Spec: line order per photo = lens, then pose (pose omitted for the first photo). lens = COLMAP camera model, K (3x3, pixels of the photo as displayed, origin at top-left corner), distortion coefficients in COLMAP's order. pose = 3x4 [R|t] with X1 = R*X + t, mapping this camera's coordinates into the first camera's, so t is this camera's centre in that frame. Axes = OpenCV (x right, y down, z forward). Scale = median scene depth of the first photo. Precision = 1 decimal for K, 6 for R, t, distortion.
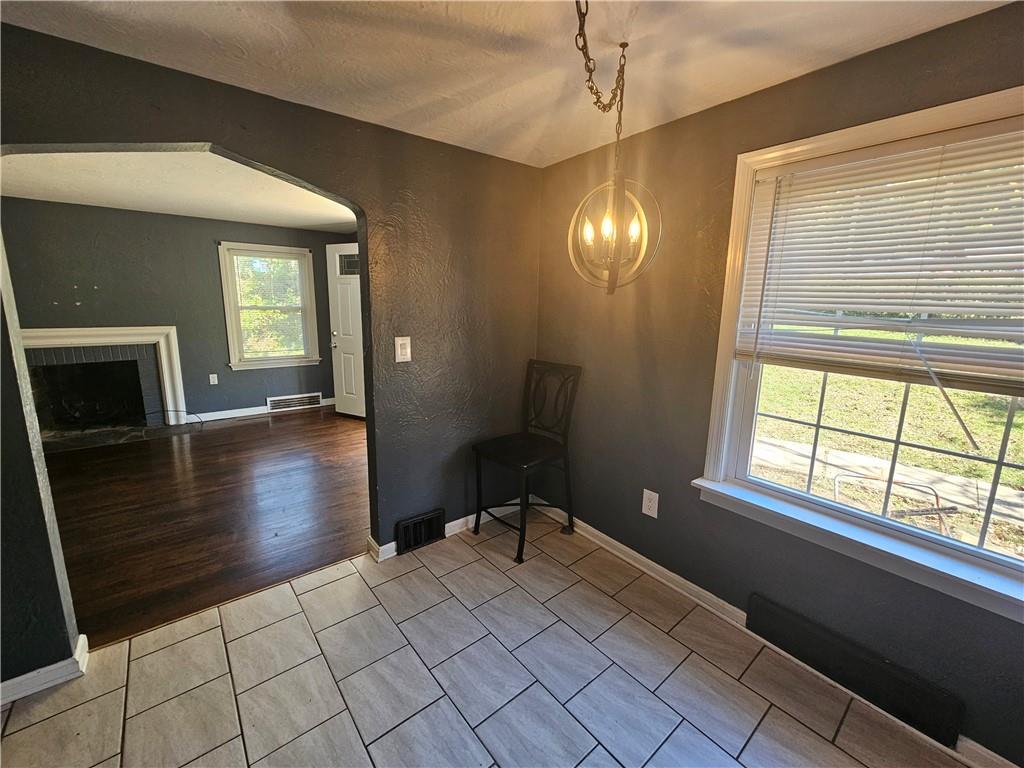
lens RADIAL K [[419.7, 0, 514.9], [0, 419.7, 378.8], [0, 0, 1]] dist [0.000626, 0.000690]
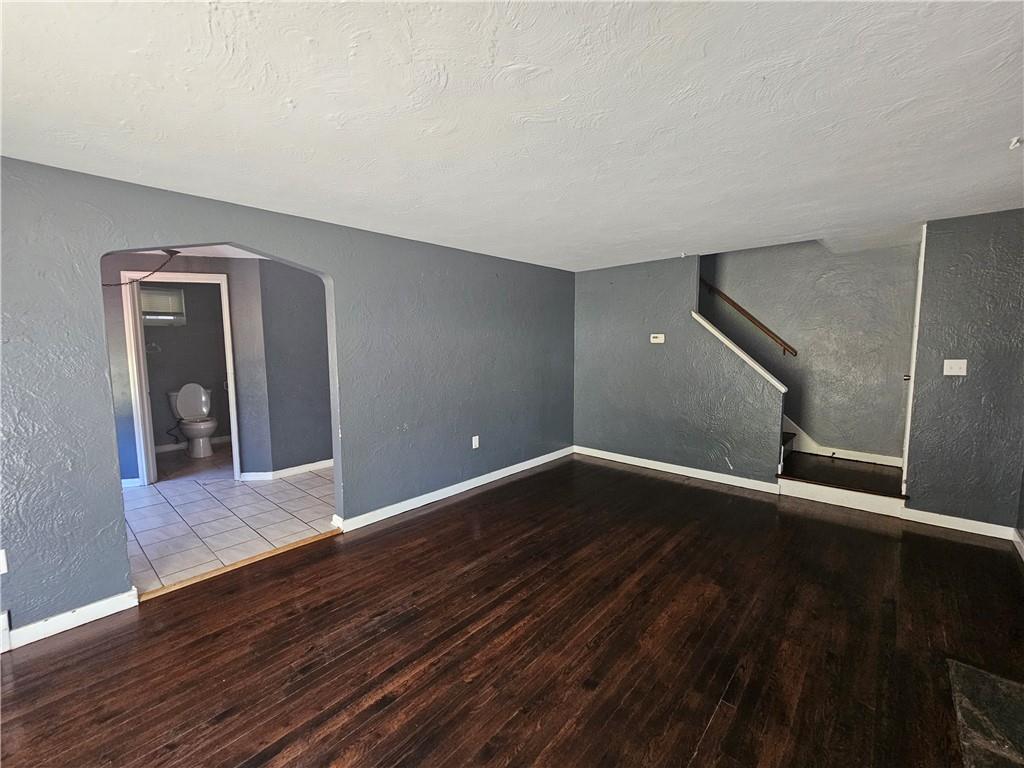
lens RADIAL K [[419.7, 0, 516.4], [0, 419.7, 379.2], [0, 0, 1]] dist [0.000626, 0.000690]
pose [[-0.987581, -0.002087, -0.157094, -1.201950], [-0.044187, 0.963237, 0.264993, -0.395967], [0.150766, 0.268643, -0.951368, 2.176551]]
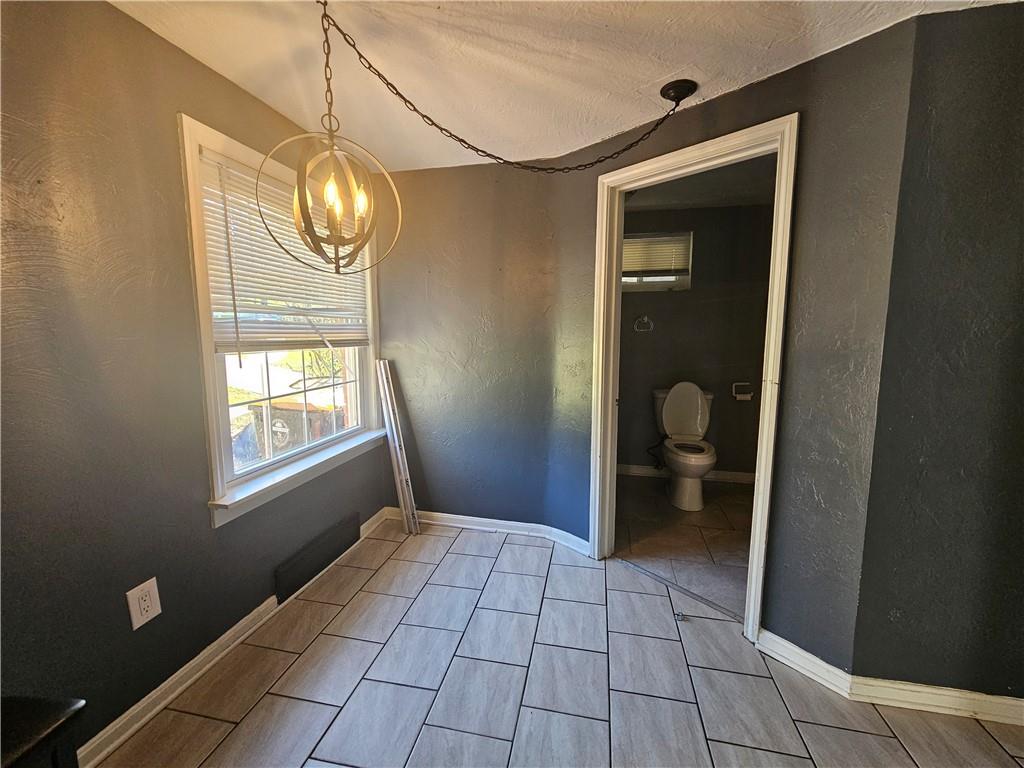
lens RADIAL K [[419.7, 0, 516.0], [0, 419.7, 383.2], [0, 0, 1]] dist [0.000626, 0.000690]
pose [[-0.625498, -0.122098, 0.770613, -0.616676], [0.122237, 0.960147, 0.251347, -0.141163], [-0.770591, 0.251414, -0.585646, 1.134944]]
